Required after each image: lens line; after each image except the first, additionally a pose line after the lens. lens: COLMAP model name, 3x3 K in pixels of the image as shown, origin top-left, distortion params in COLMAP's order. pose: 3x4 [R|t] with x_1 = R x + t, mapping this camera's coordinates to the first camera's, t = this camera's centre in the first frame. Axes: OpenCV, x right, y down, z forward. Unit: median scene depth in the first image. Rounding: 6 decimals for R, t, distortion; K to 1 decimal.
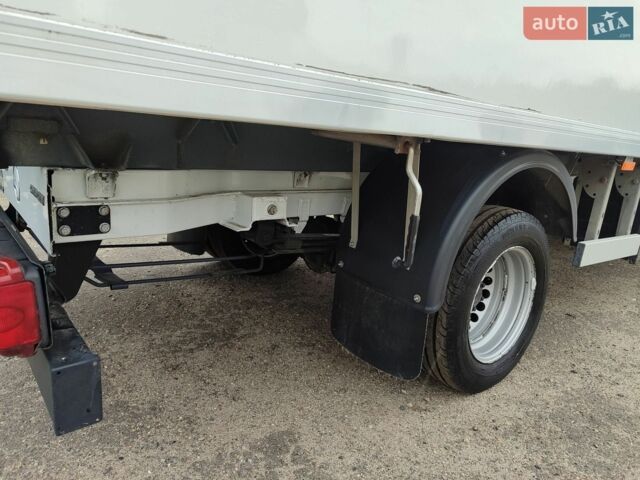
lens RADIAL K [[459.4, 0, 321.8], [0, 459.4, 240.1], [0, 0, 1]] dist [0.016389, -0.007331]
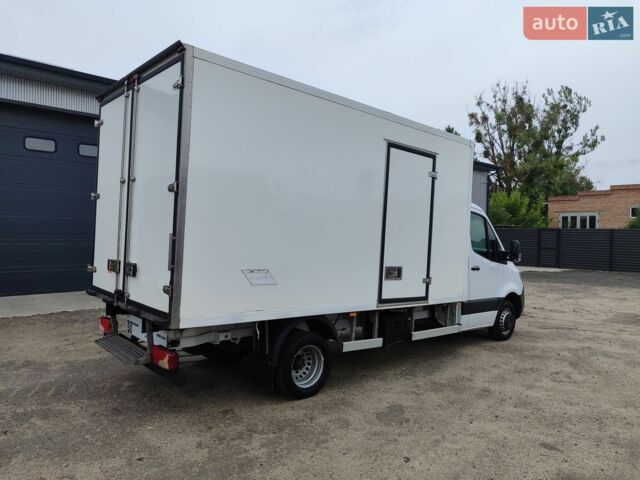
lens RADIAL K [[459.4, 0, 318.0], [0, 459.4, 237.0], [0, 0, 1]] dist [0.016389, -0.007331]
pose [[0.998669, -0.037813, 0.035081, 0.357708], [0.045019, 0.970948, -0.235017, 0.032012], [-0.025175, 0.236283, 0.971358, -1.836228]]
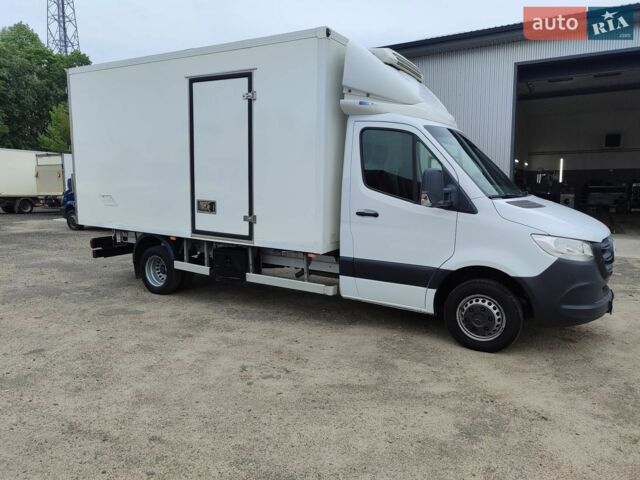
lens RADIAL K [[459.4, 0, 317.0], [0, 459.4, 238.0], [0, 0, 1]] dist [0.016389, -0.007331]
pose [[0.336763, 0.050962, -0.940209, 4.113936], [-0.210205, 0.977403, -0.022313, -0.301869], [0.917826, 0.205151, 0.339866, 0.798900]]
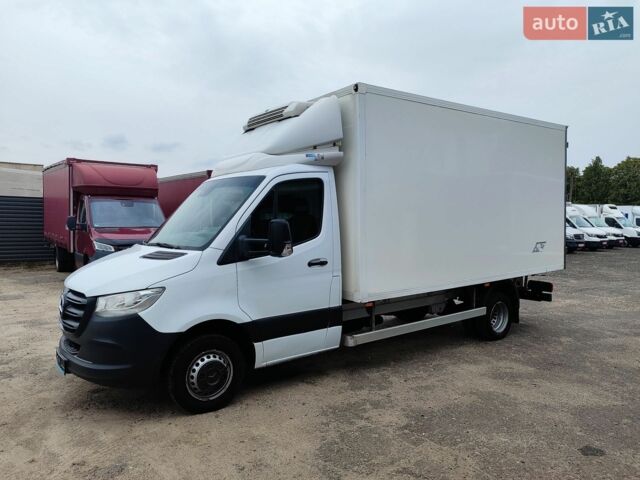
lens RADIAL K [[459.4, 0, 319.6], [0, 459.4, 239.1], [0, 0, 1]] dist [0.016389, -0.007331]
pose [[-0.996142, -0.074157, 0.046916, 0.984428], [-0.057500, 0.955483, 0.289390, -1.671367], [-0.066287, 0.285576, -0.956061, 5.096136]]
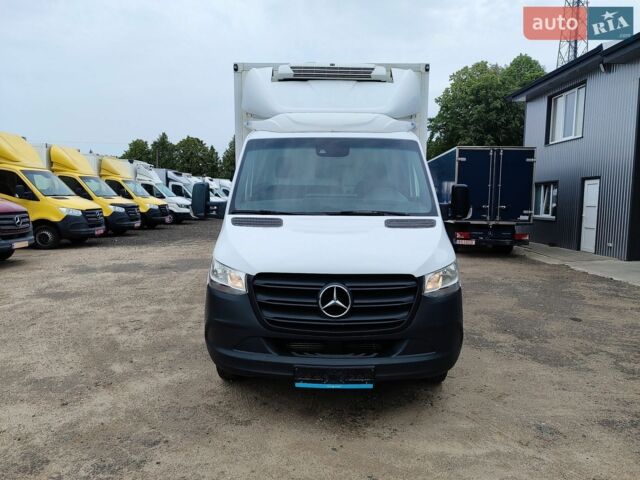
lens RADIAL K [[459.4, 0, 317.8], [0, 459.4, 238.2], [0, 0, 1]] dist [0.016389, -0.007331]
pose [[-0.640912, -0.001034, -0.767613, 3.629050], [-0.241315, 0.949571, 0.200205, -1.142089], [0.728696, 0.313551, -0.608841, 3.962898]]
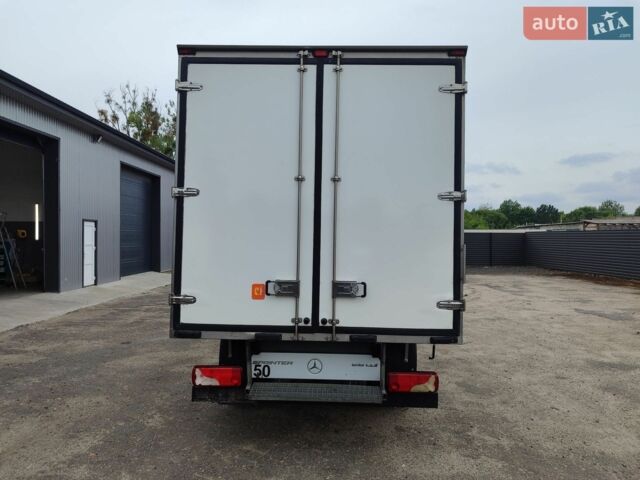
lens RADIAL K [[459.4, 0, 319.2], [0, 459.4, 233.4], [0, 0, 1]] dist [0.016389, -0.007331]
pose [[0.651041, -0.041698, 0.757896, -2.061696], [0.216212, 0.967313, -0.132508, -0.402887], [-0.727598, 0.250134, 0.638776, -0.681605]]
